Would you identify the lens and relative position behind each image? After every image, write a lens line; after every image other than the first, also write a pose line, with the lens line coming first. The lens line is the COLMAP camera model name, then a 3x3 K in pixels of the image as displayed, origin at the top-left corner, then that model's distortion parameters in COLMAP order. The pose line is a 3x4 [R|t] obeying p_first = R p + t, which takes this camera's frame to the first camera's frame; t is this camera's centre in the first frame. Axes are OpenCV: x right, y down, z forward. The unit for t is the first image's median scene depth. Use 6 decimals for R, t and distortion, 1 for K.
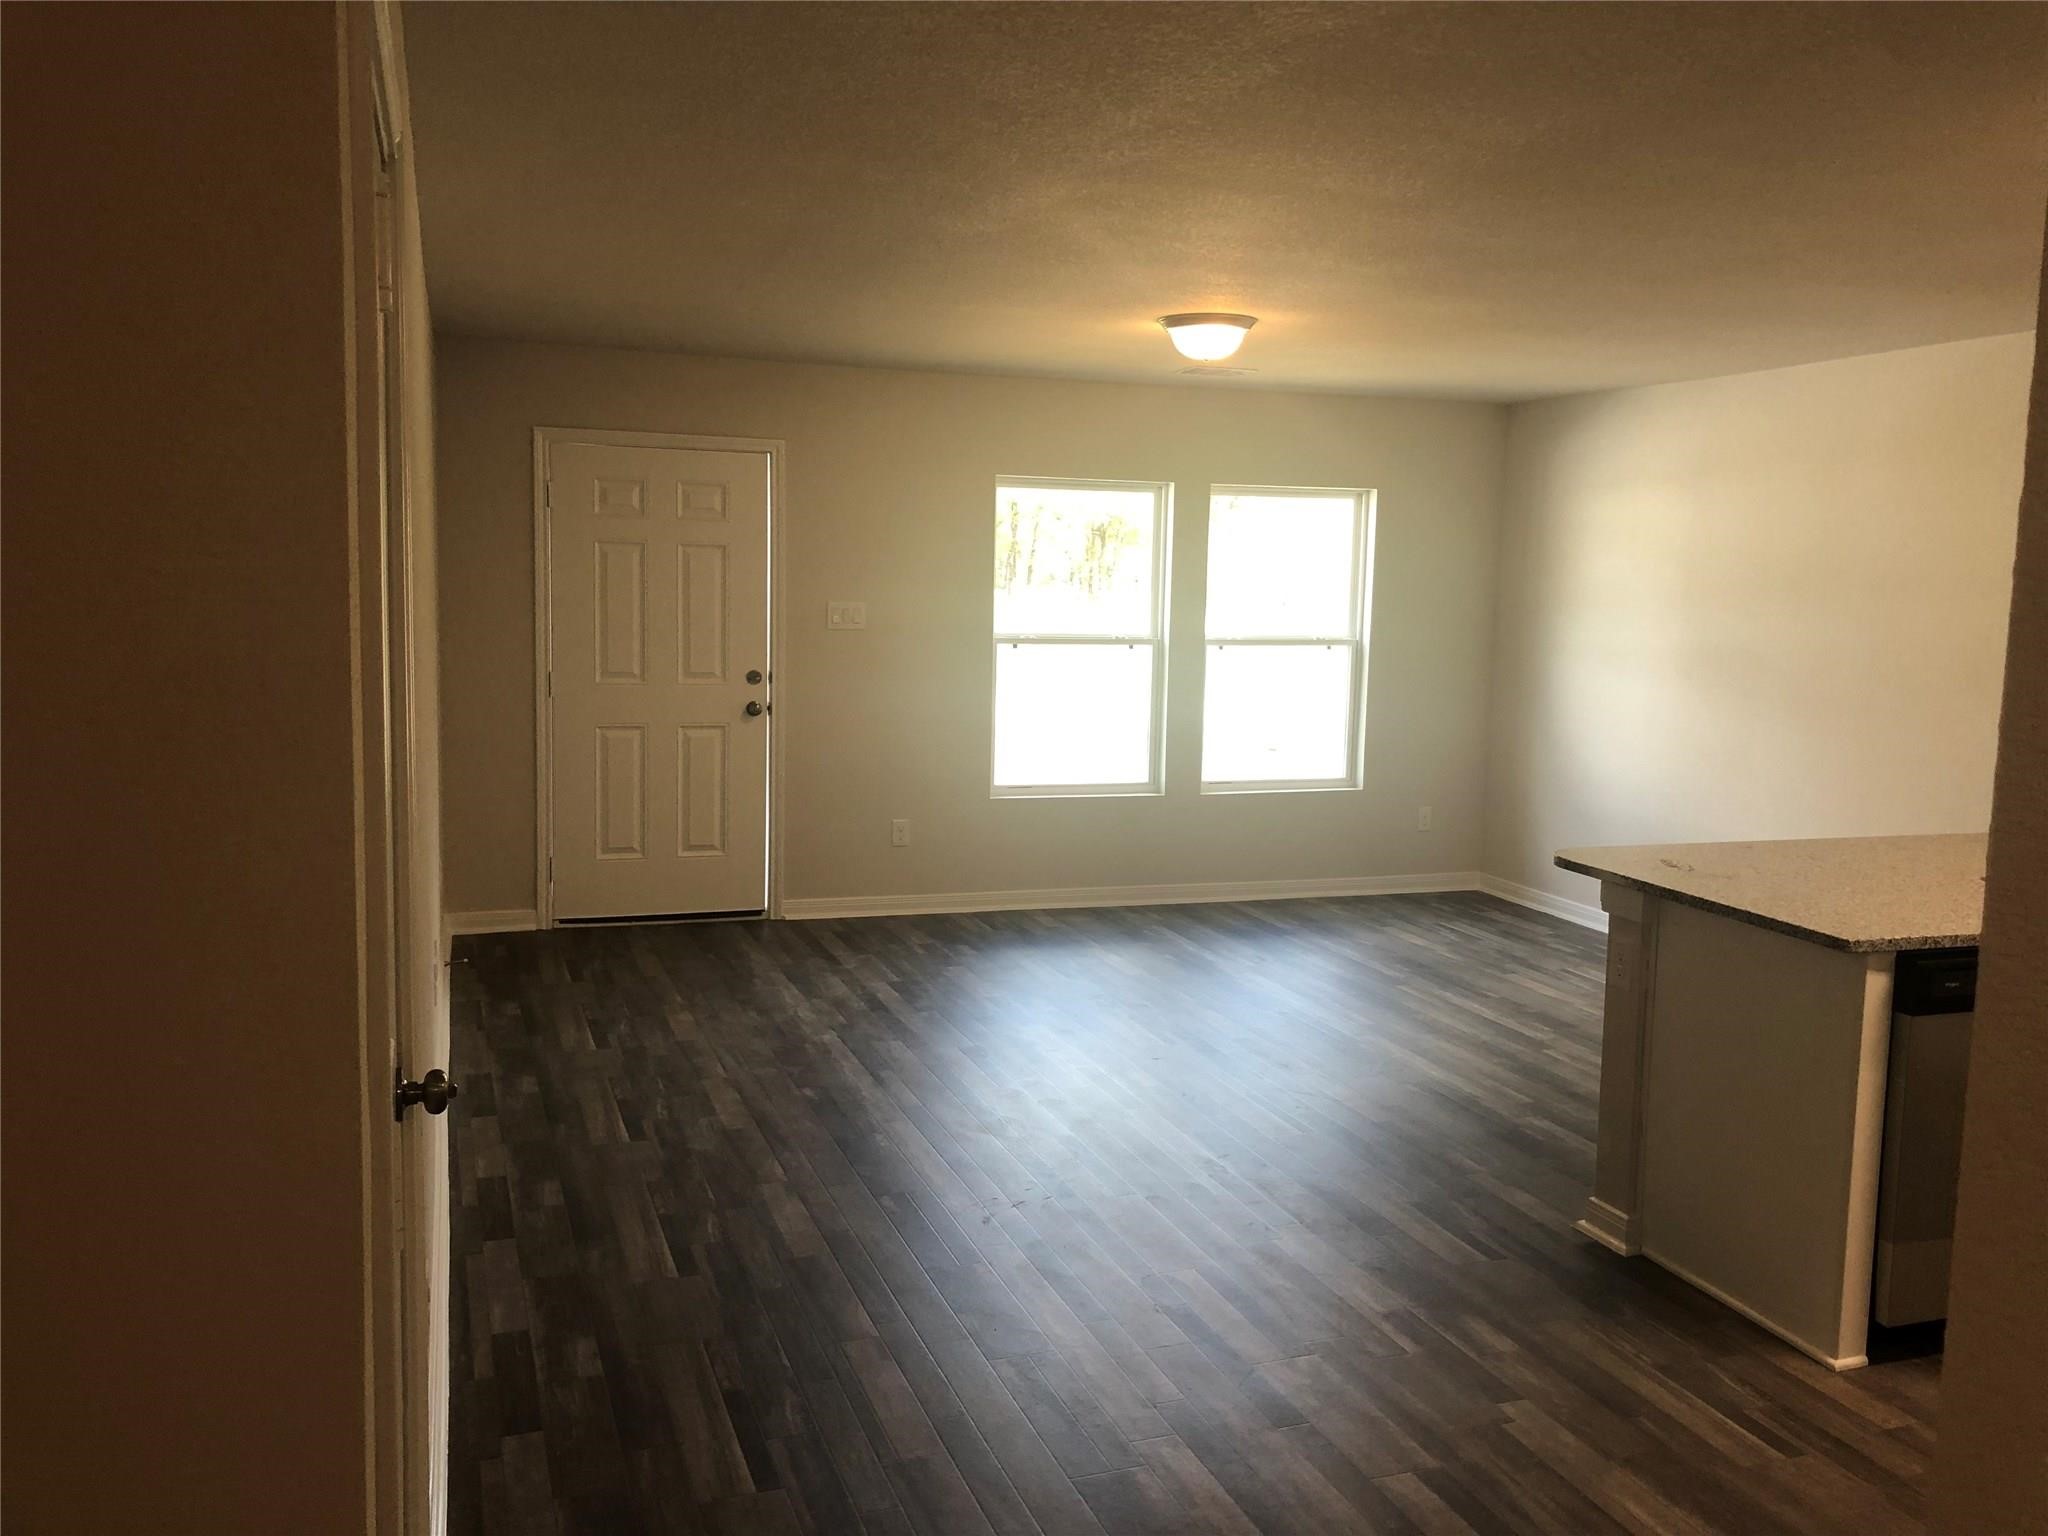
lens RADIAL K [[1708.3, 0, 1025.0], [0, 1708.3, 754.8], [0, 0, 1]] dist [0.035510, -0.029573]
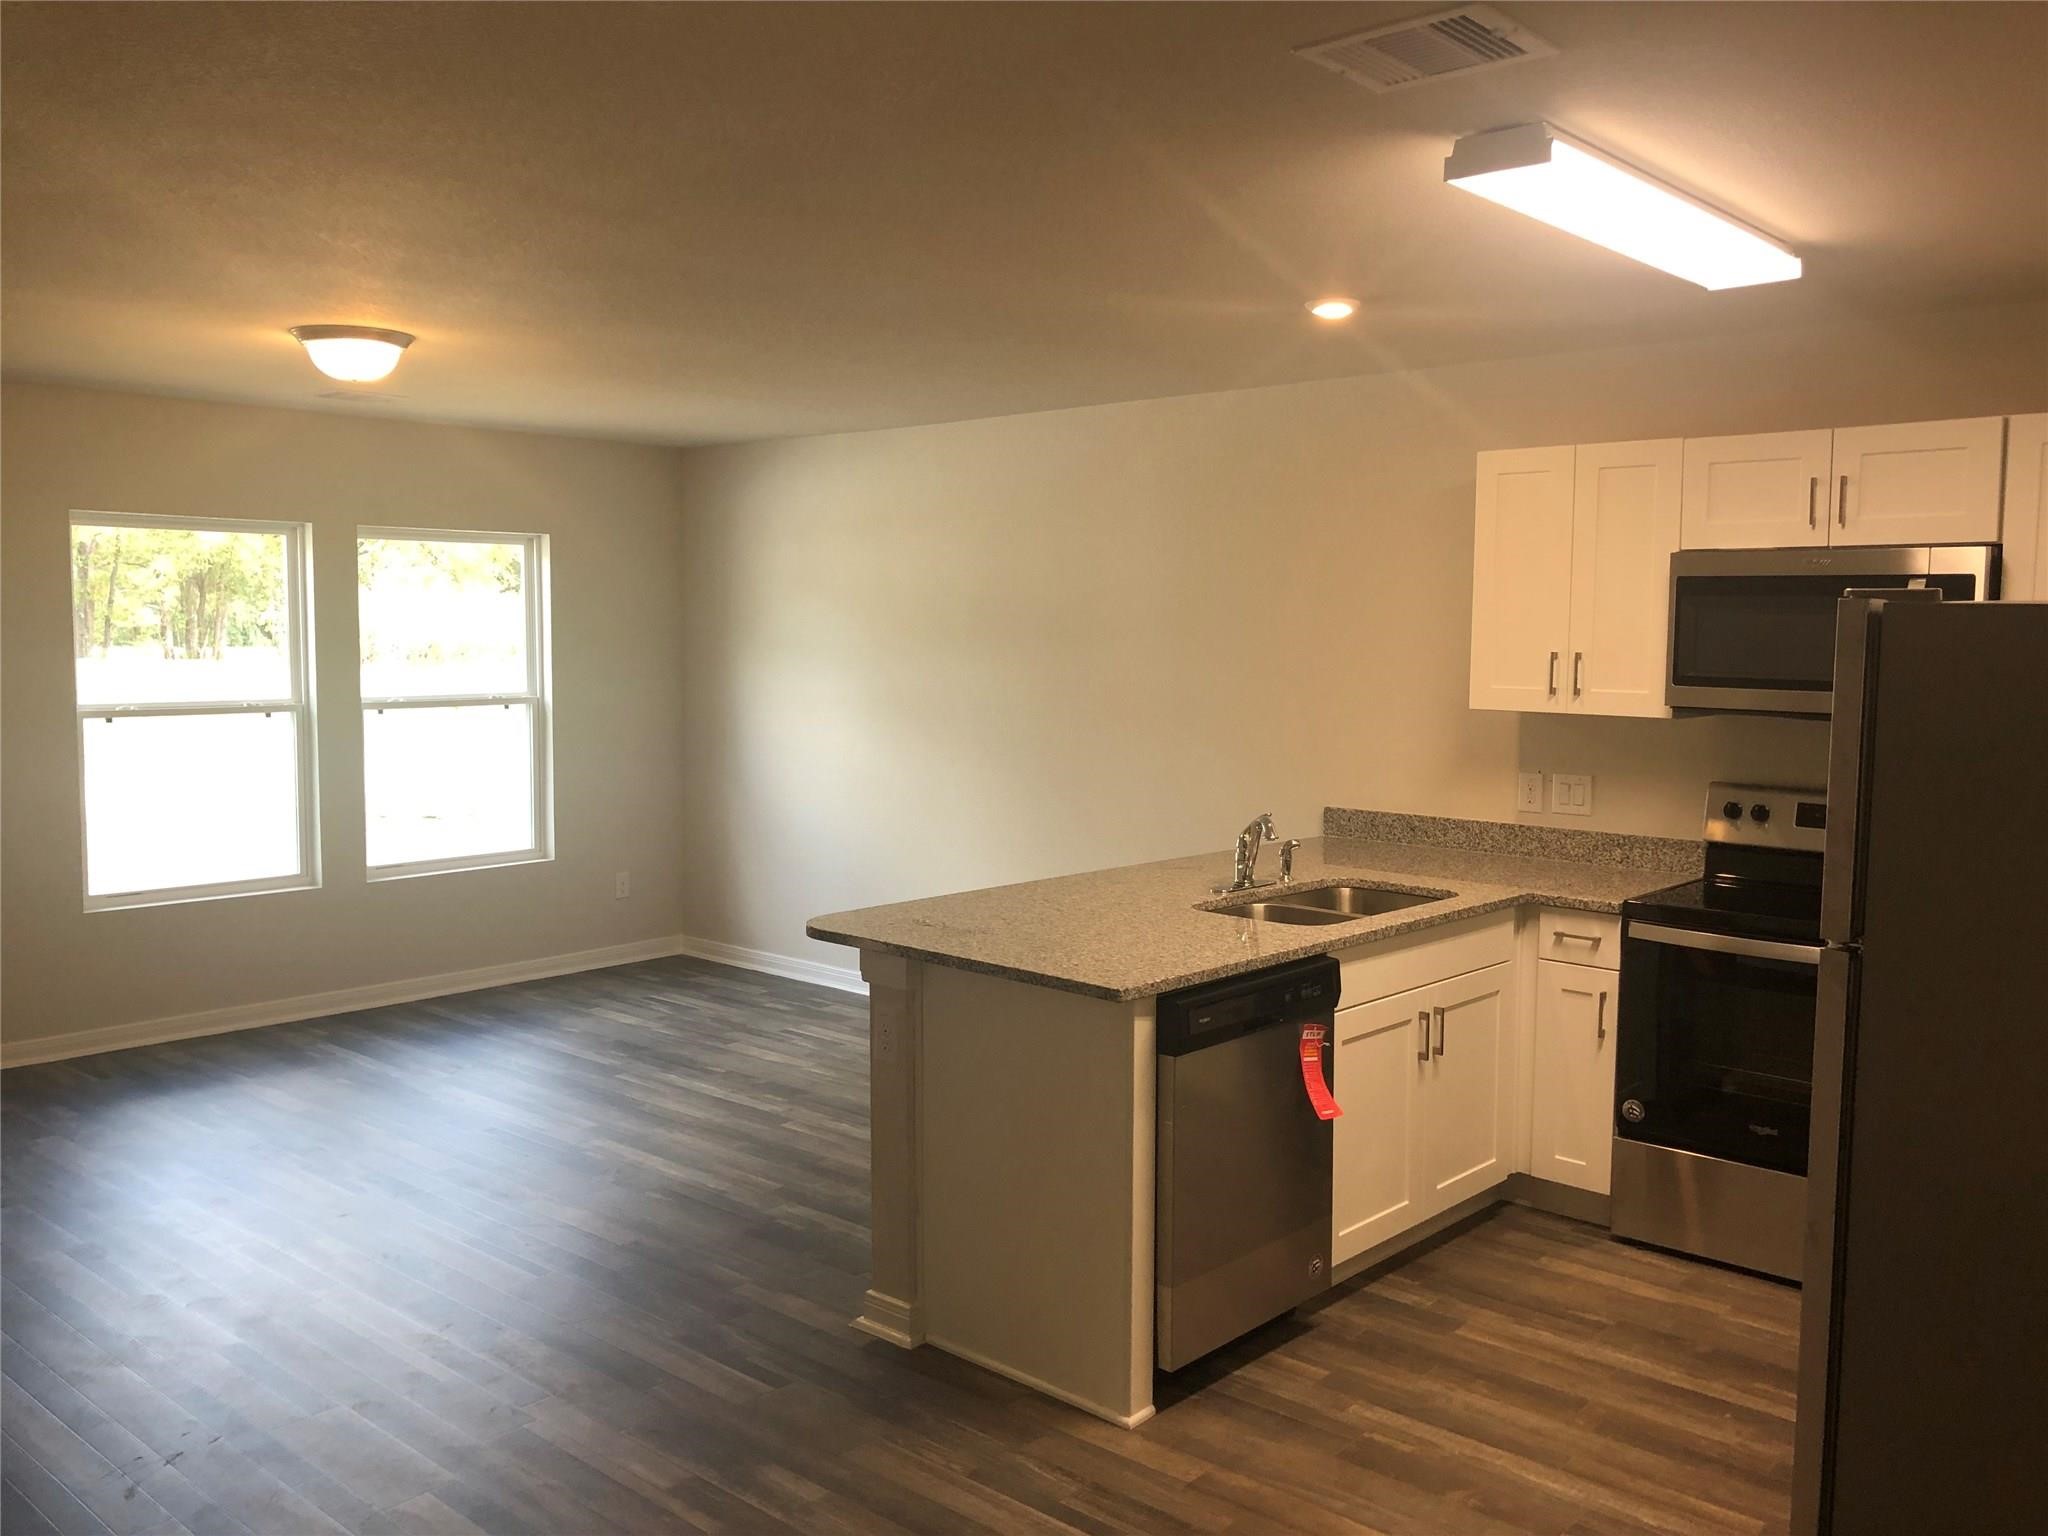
lens RADIAL K [[1708.3, 0, 1071.2], [0, 1708.3, 734.6], [0, 0, 1]] dist [0.035510, -0.029573]
pose [[0.870336, -0.046551, 0.490252, -0.014975], [0.066063, 0.997560, -0.022559, -0.012998], [-0.488006, 0.052021, 0.871288, 0.103325]]
